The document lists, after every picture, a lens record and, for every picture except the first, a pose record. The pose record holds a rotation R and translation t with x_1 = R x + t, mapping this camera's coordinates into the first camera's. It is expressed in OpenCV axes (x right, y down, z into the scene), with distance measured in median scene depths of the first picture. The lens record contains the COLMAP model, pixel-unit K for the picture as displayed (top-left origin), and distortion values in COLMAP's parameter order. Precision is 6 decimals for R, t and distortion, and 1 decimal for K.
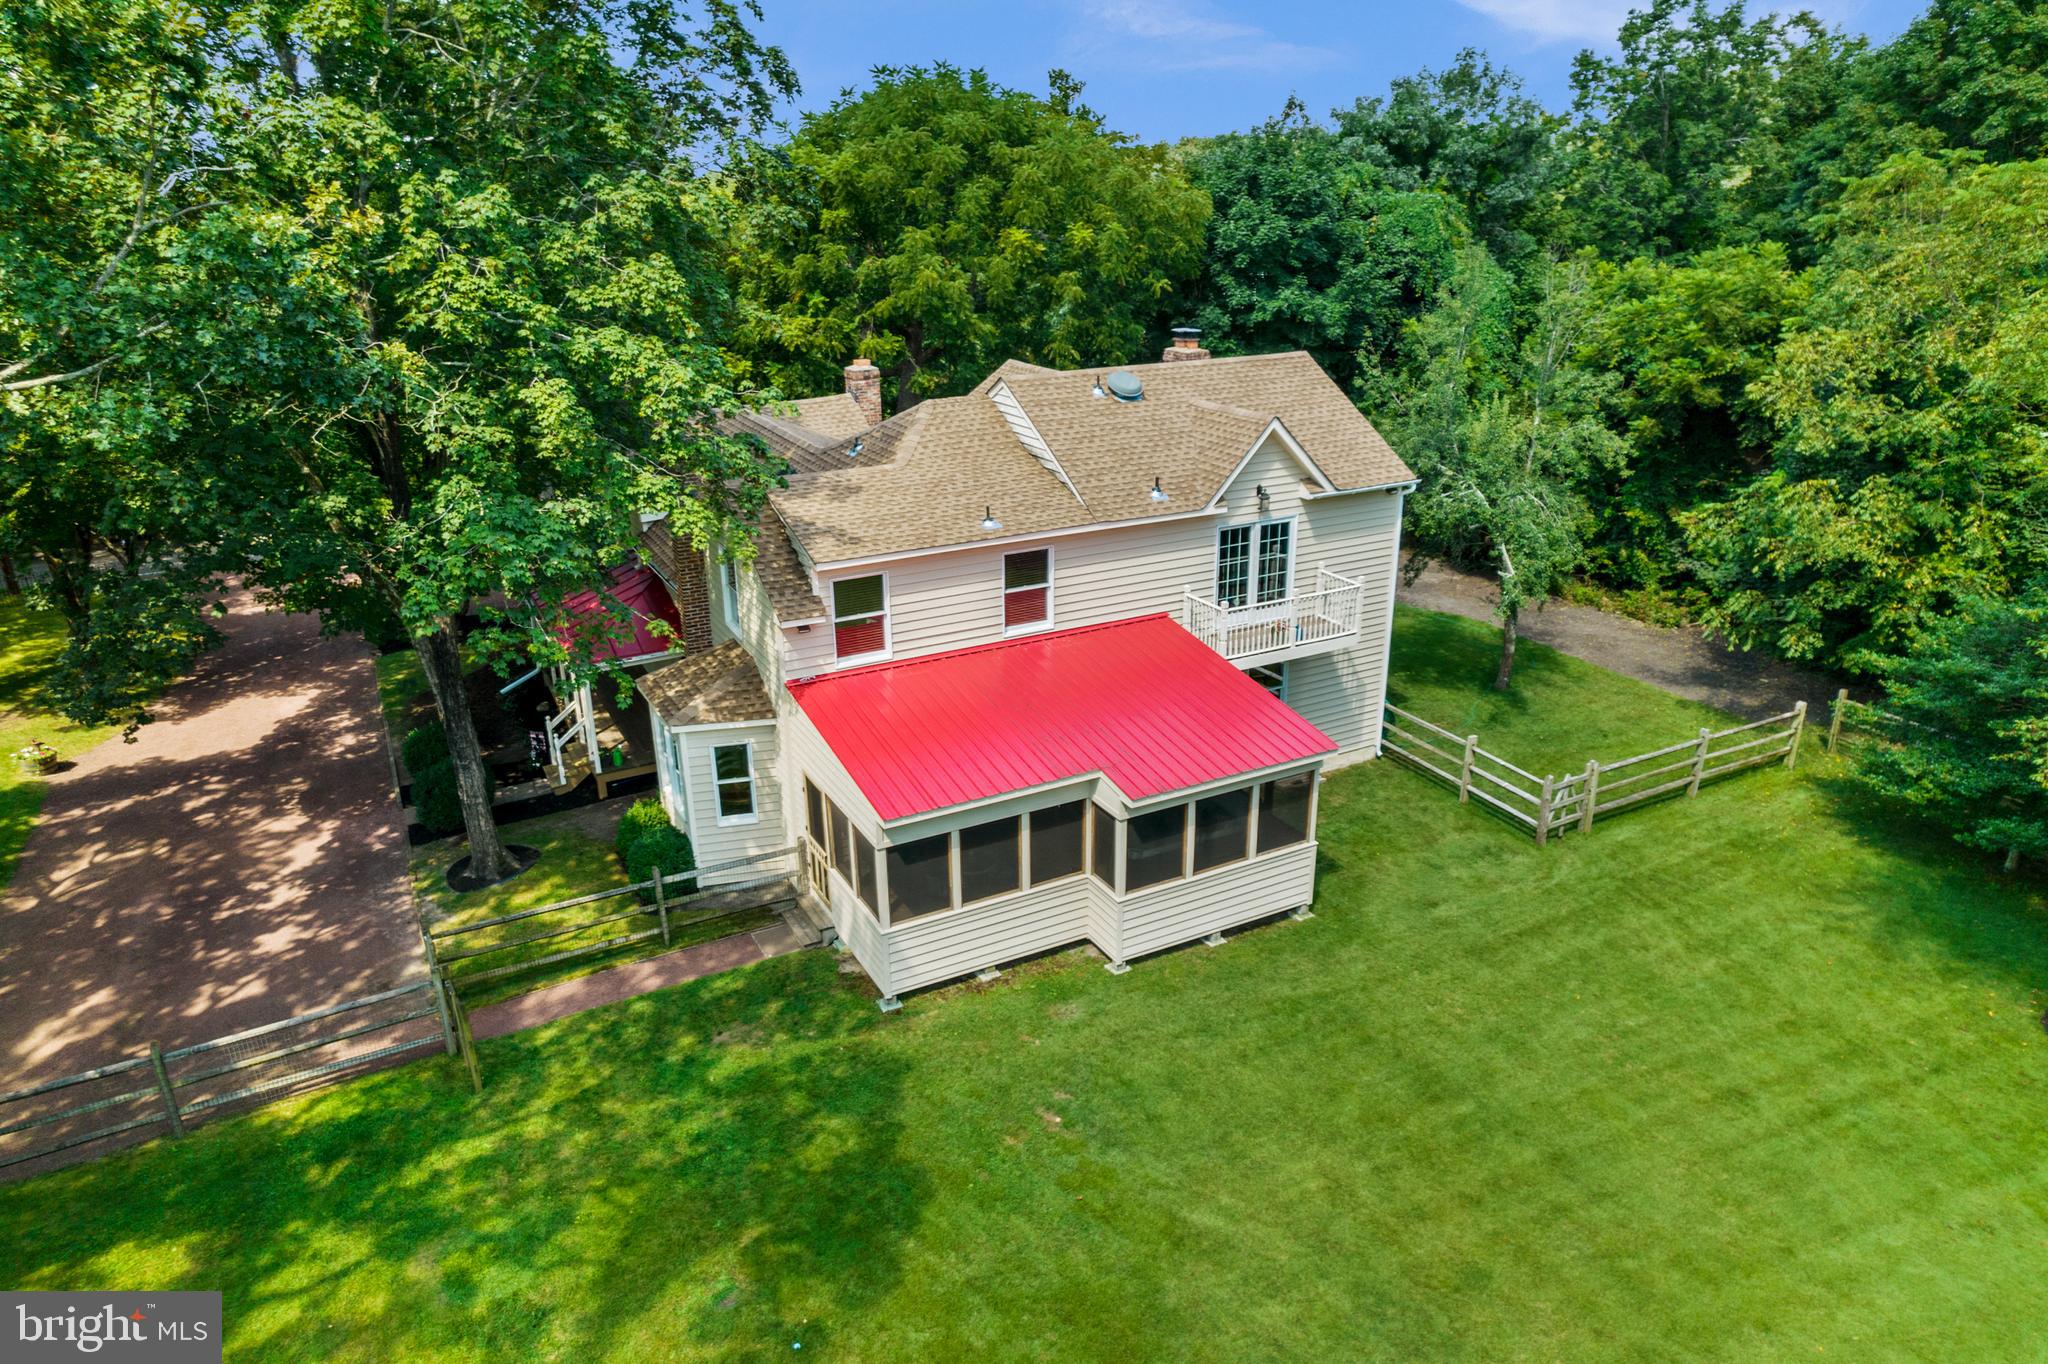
lens RADIAL K [[1304.6, 0, 1042.9], [0, 1304.6, 681.4], [0, 0, 1]] dist [-0.051524, 0.039117]
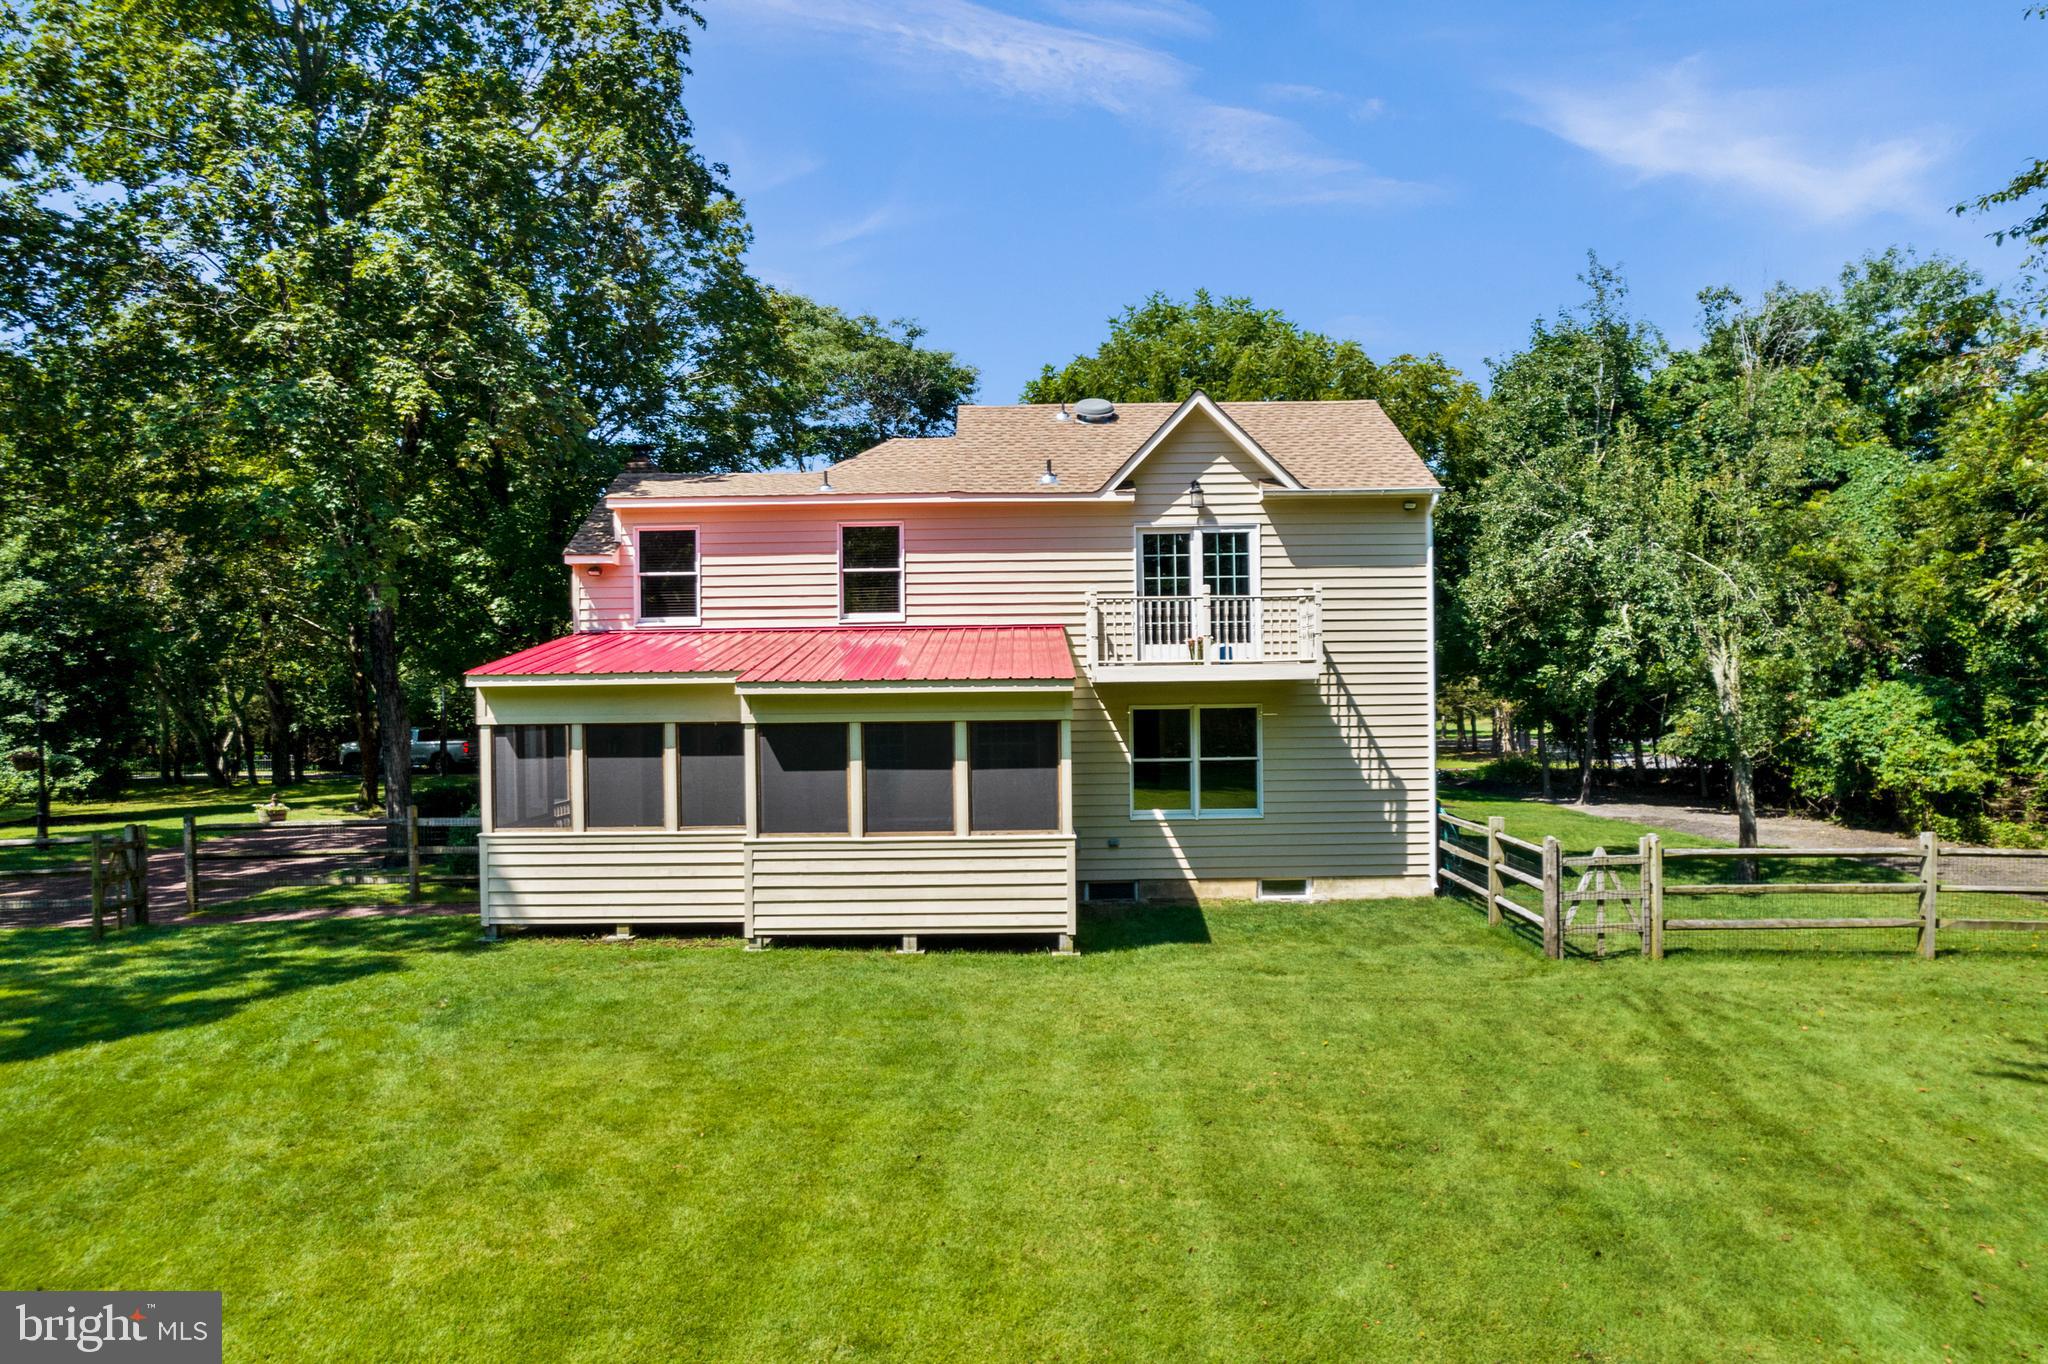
lens RADIAL K [[1304.6, 0, 1025.9], [0, 1304.6, 685.9], [0, 0, 1]] dist [-0.051524, 0.039117]
pose [[0.879064, -0.006965, -0.476653, 0.509934], [-0.160170, 0.937448, -0.309091, 0.262309], [0.448990, 0.348056, 0.822961, 0.366782]]
